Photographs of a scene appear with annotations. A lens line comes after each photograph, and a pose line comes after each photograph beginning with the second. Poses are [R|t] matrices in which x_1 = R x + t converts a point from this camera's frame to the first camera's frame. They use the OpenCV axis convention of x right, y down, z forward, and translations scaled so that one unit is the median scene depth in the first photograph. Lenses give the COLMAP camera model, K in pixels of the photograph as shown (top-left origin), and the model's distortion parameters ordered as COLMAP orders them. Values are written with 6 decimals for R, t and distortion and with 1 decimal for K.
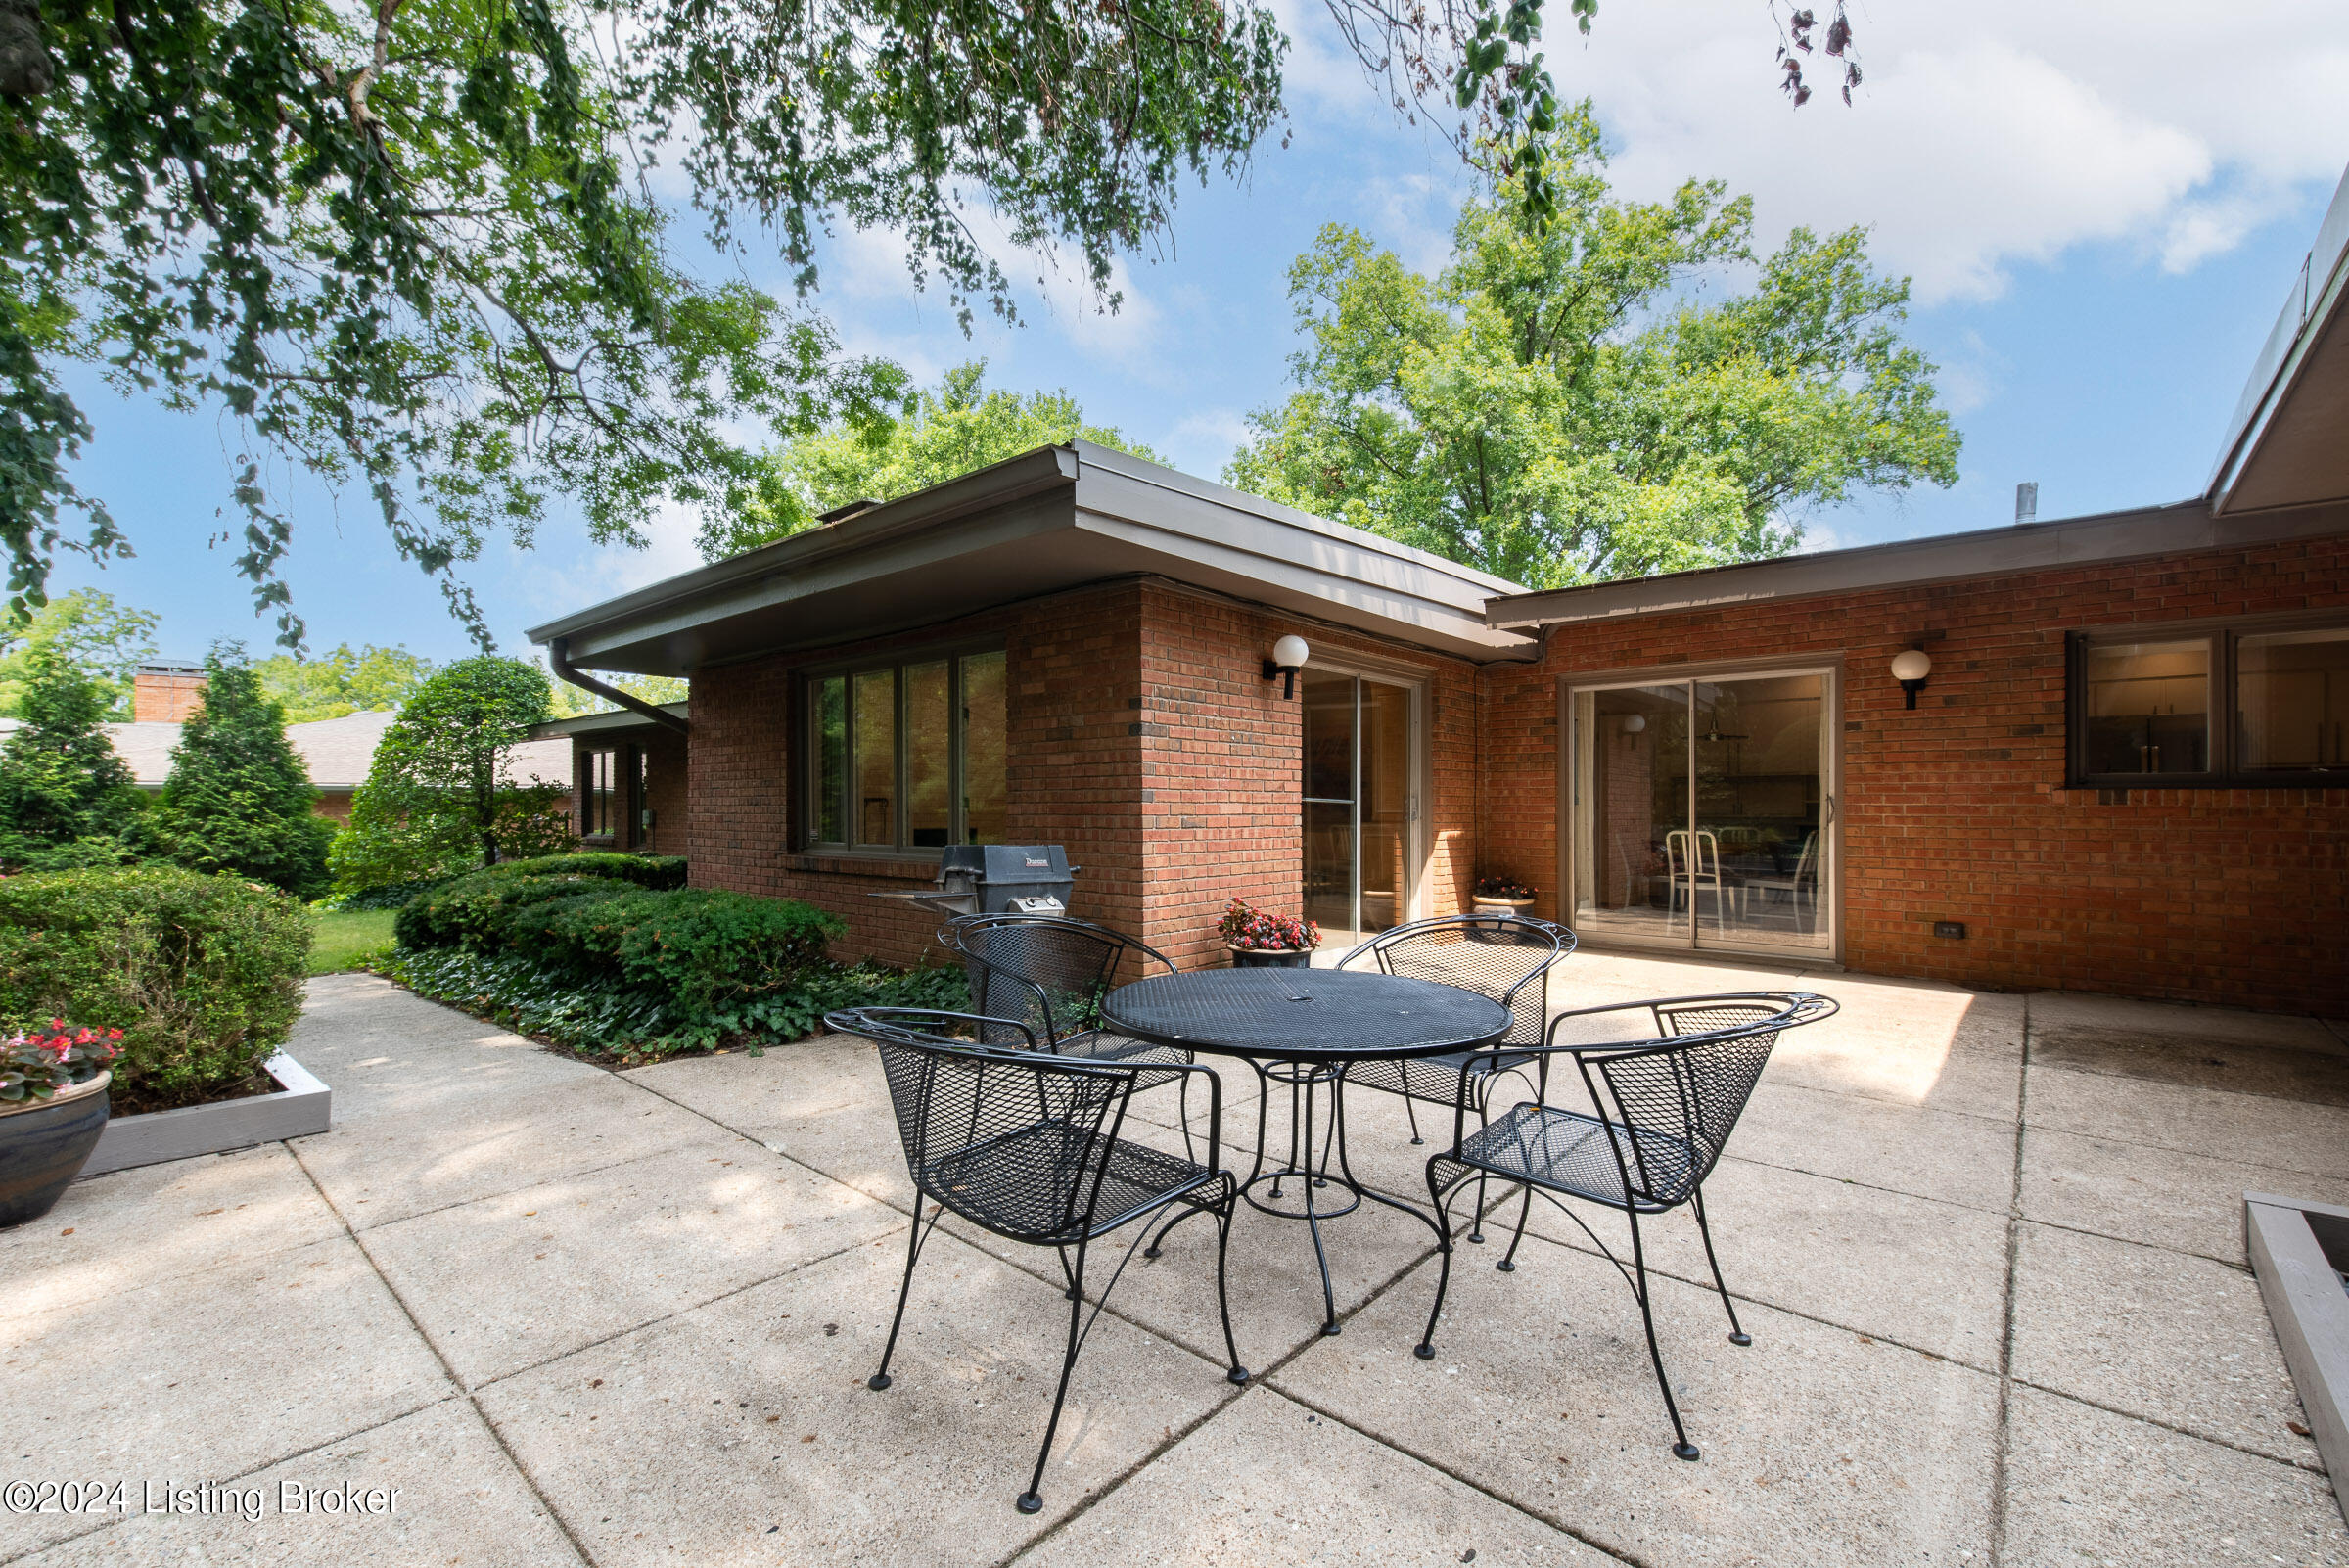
lens RADIAL K [[1004.5, 0, 1141.9], [0, 1004.5, 798.6], [0, 0, 1]] dist [0.000387, 0.000500]
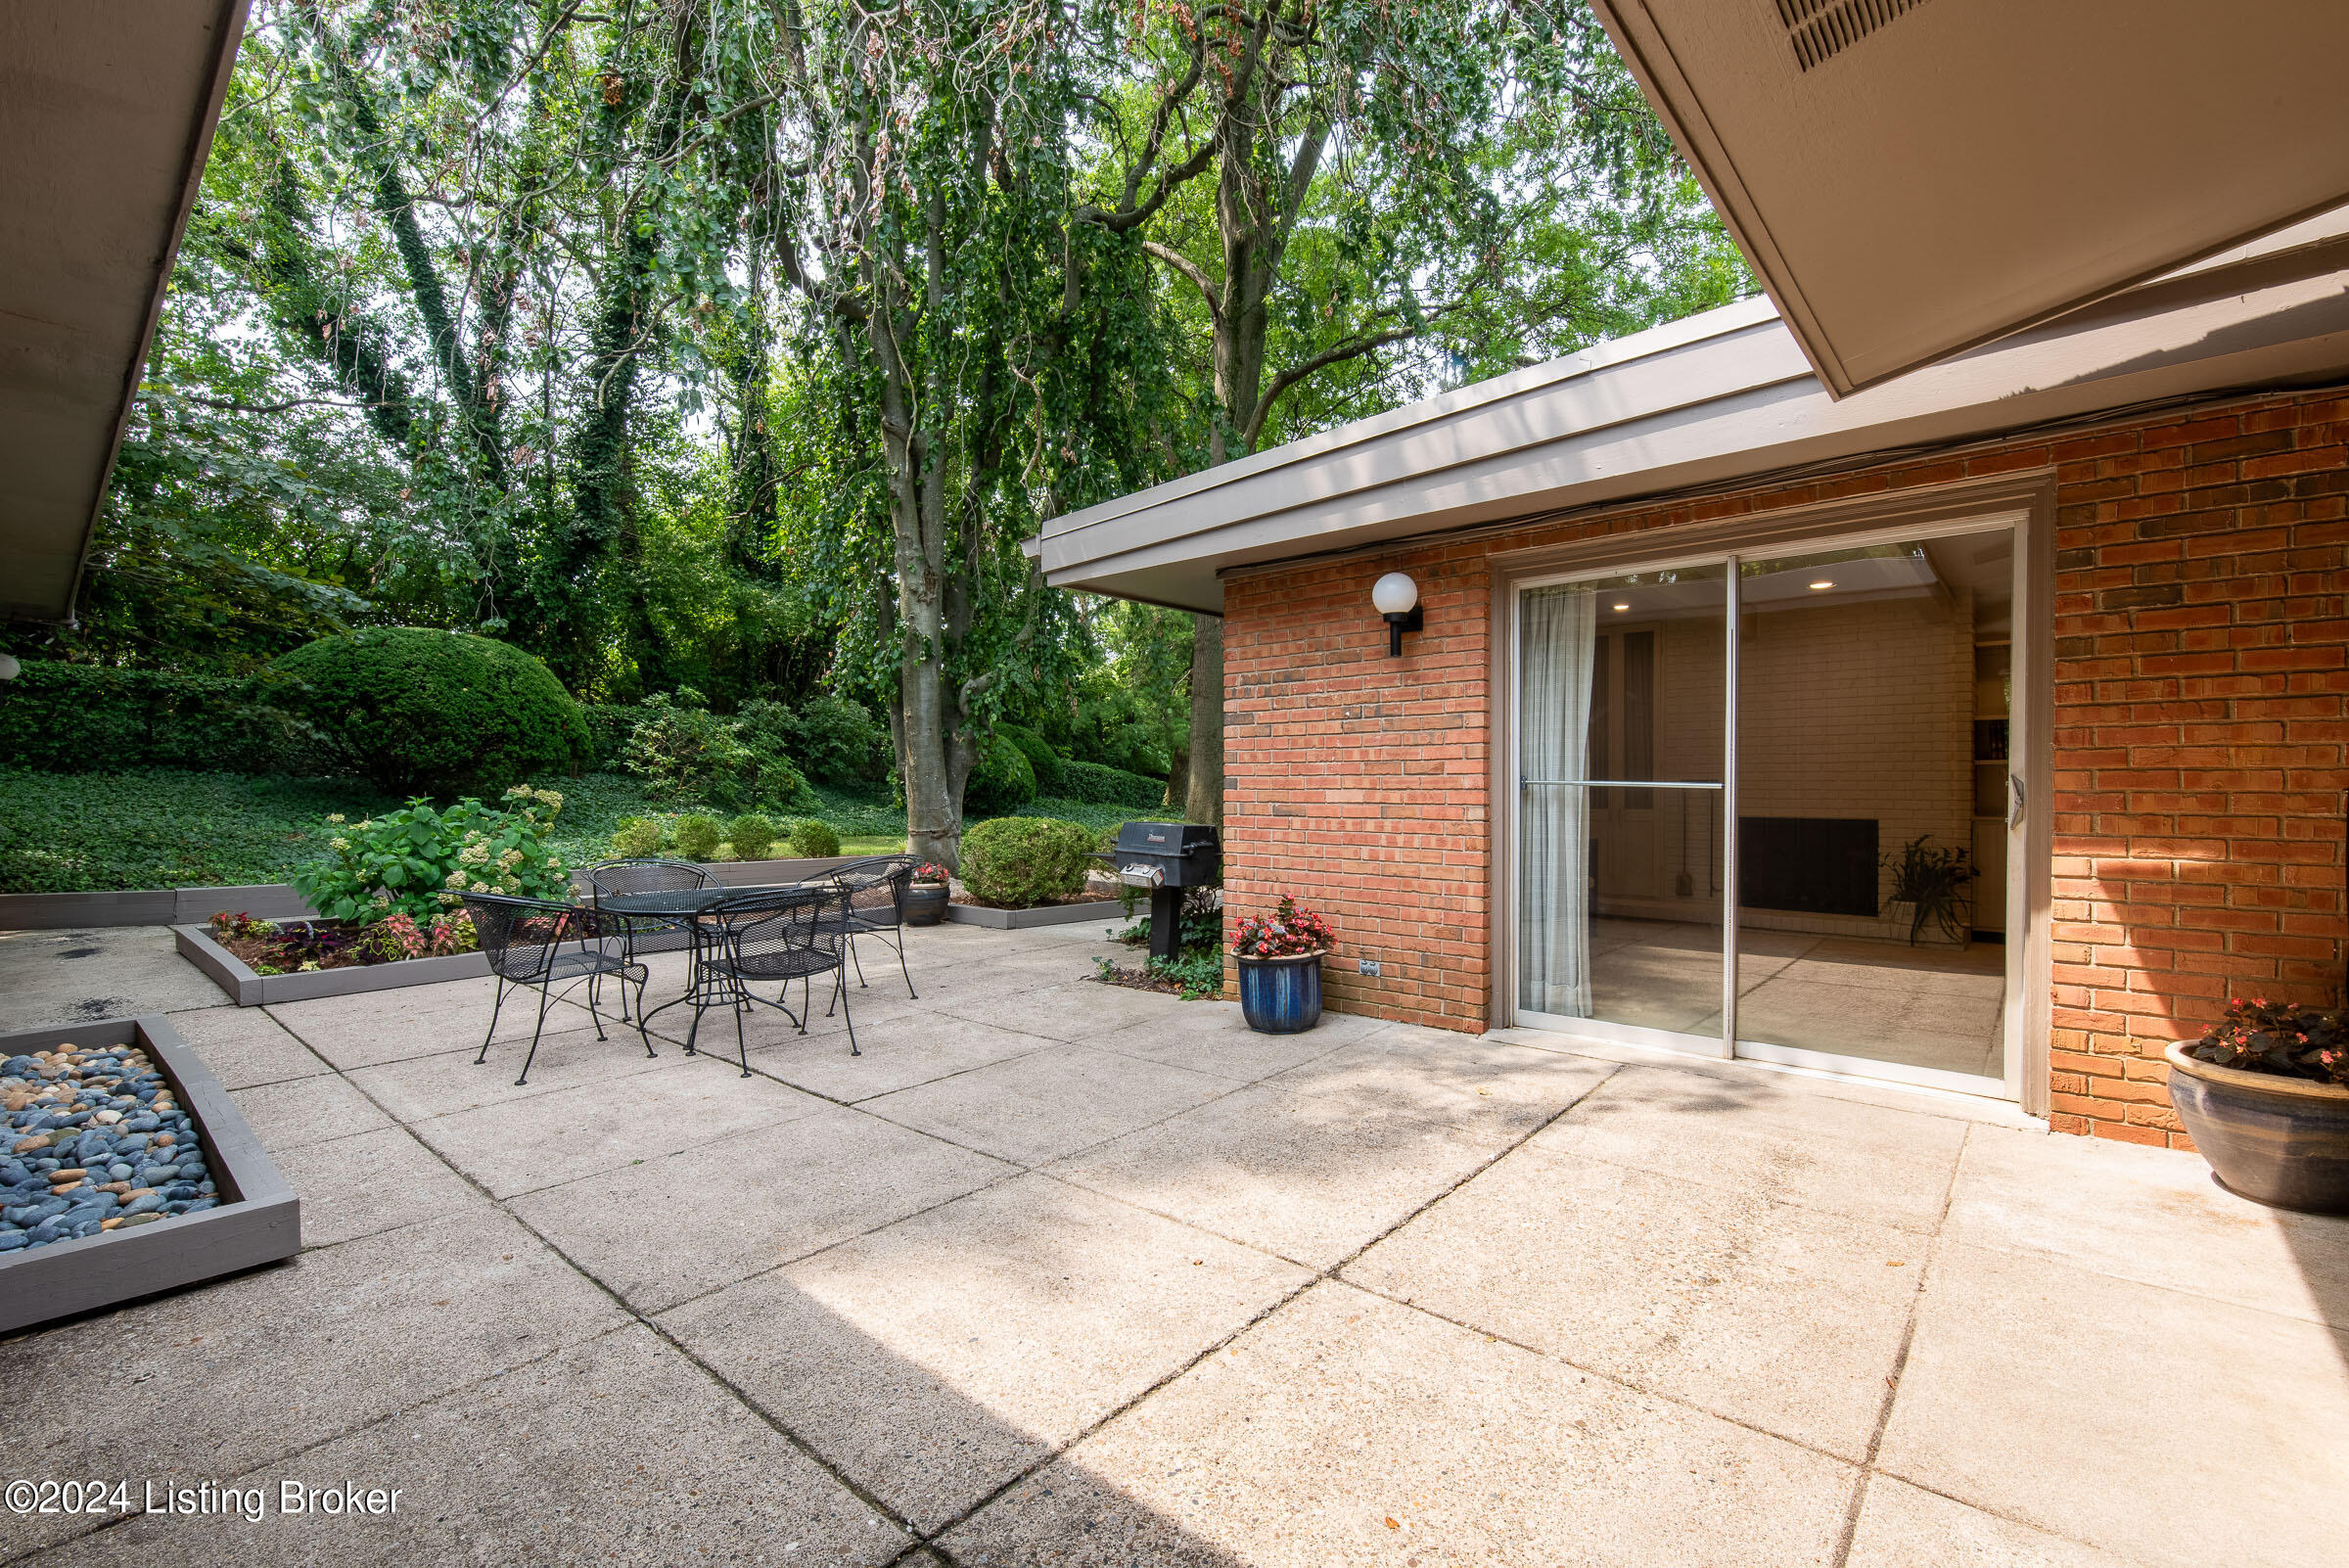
lens RADIAL K [[1004.5, 0, 1171.6], [0, 1004.5, 794.4], [0, 0, 1]] dist [0.000387, 0.000500]
pose [[0.015948, 0.003651, -0.999866, 0.684785], [0.008334, 0.999958, 0.003785, 0.002943], [0.999838, -0.008394, 0.015917, 0.604481]]
